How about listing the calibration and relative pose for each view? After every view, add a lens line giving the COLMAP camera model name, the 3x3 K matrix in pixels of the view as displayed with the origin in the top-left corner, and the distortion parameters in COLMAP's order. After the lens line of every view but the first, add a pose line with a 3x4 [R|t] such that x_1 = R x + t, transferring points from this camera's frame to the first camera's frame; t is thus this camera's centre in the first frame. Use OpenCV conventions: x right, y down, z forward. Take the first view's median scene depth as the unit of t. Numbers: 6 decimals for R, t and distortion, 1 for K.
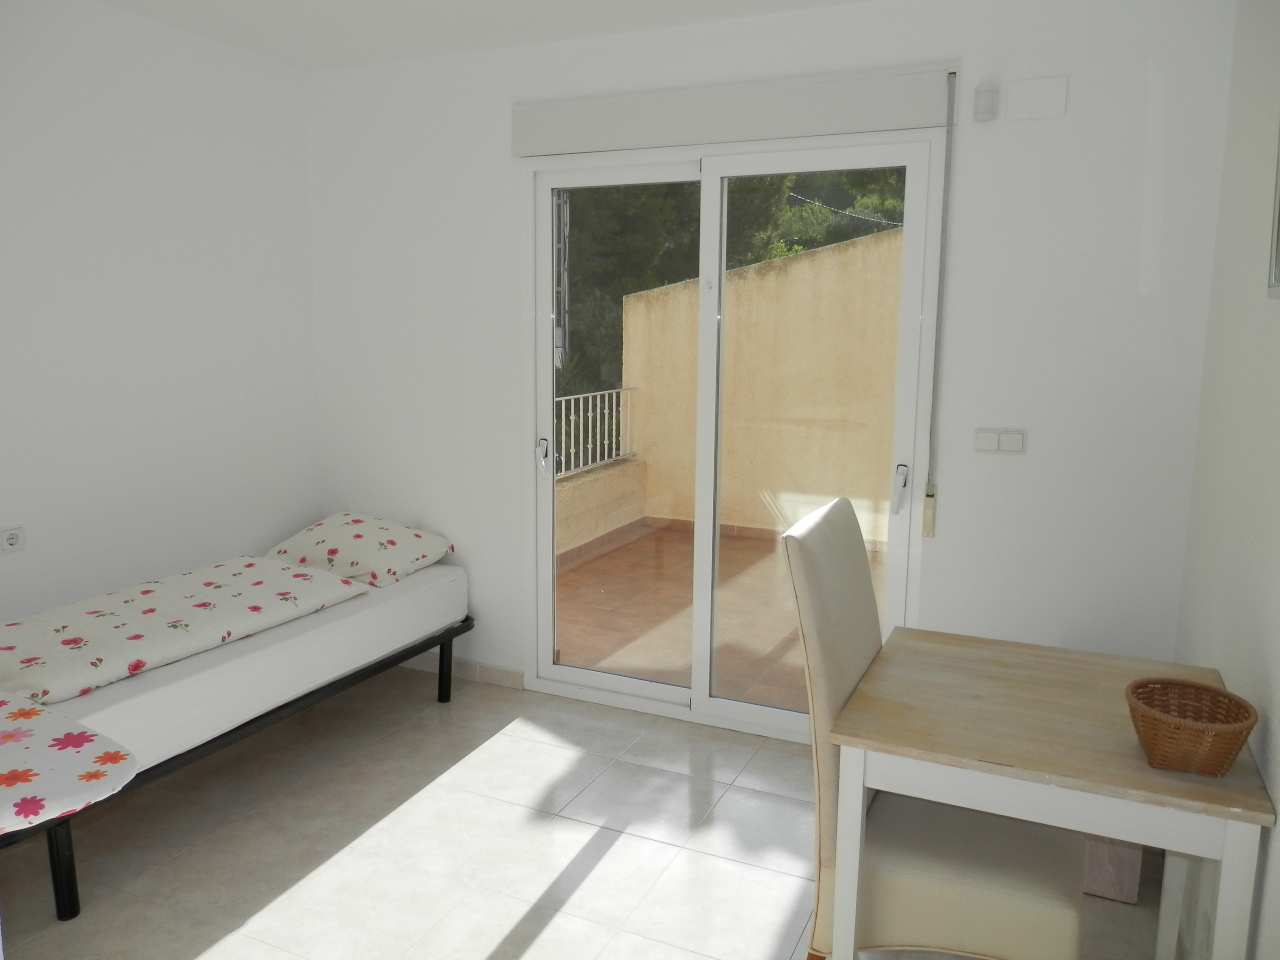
lens RADIAL K [[951.9, 0, 640.0], [0, 951.9, 480.0], [0, 0, 1]] dist [0.000512, -0.003133]
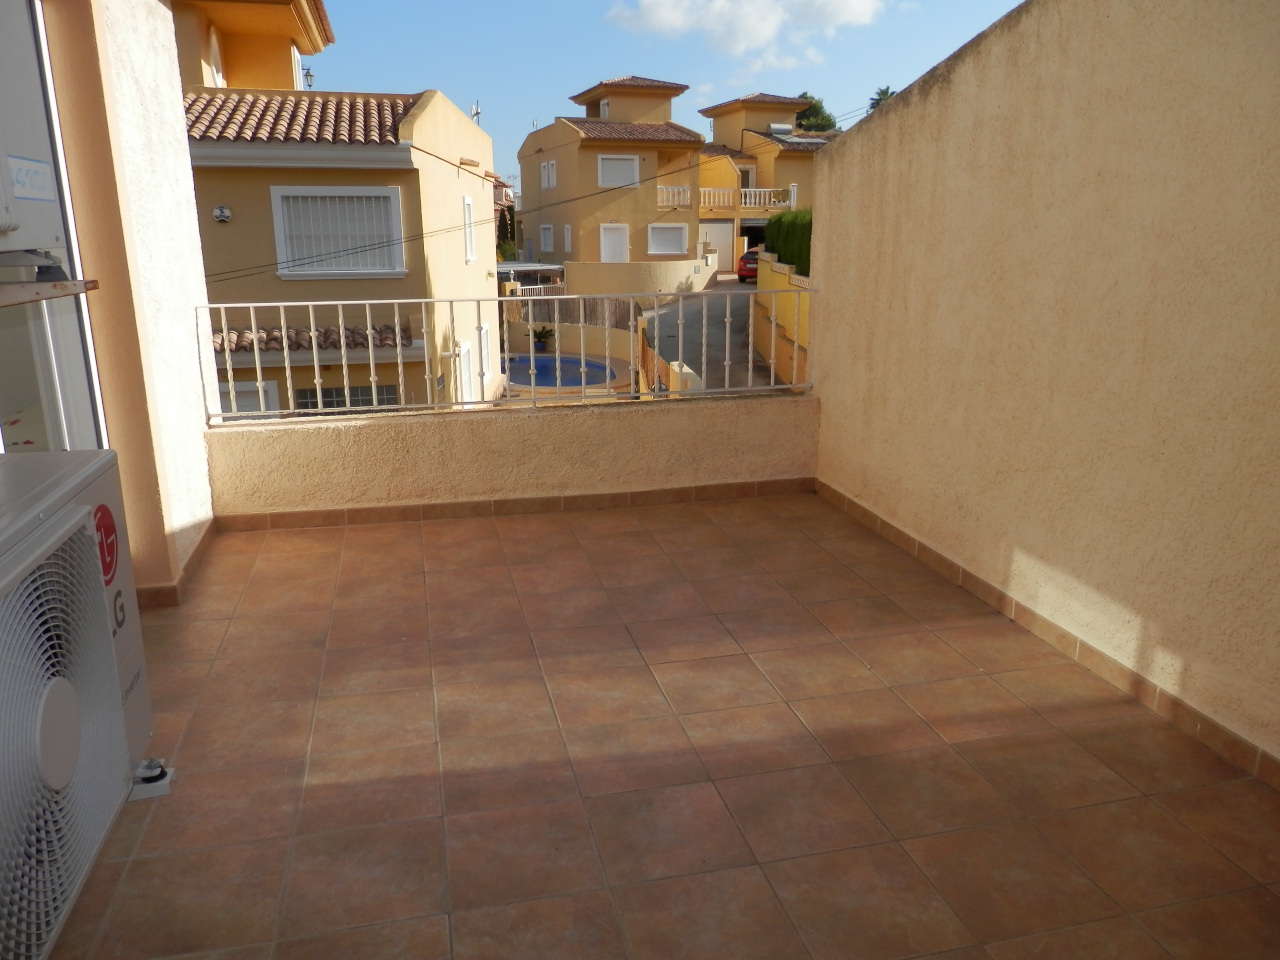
lens RADIAL K [[951.9, 0, 640.0], [0, 951.9, 480.0], [0, 0, 1]] dist [0.000512, -0.003133]
pose [[0.617510, 0.190432, -0.763163, 0.509895], [-0.116087, 0.981689, 0.151029, -0.056081], [0.777949, -0.004669, 0.628310, 0.517031]]
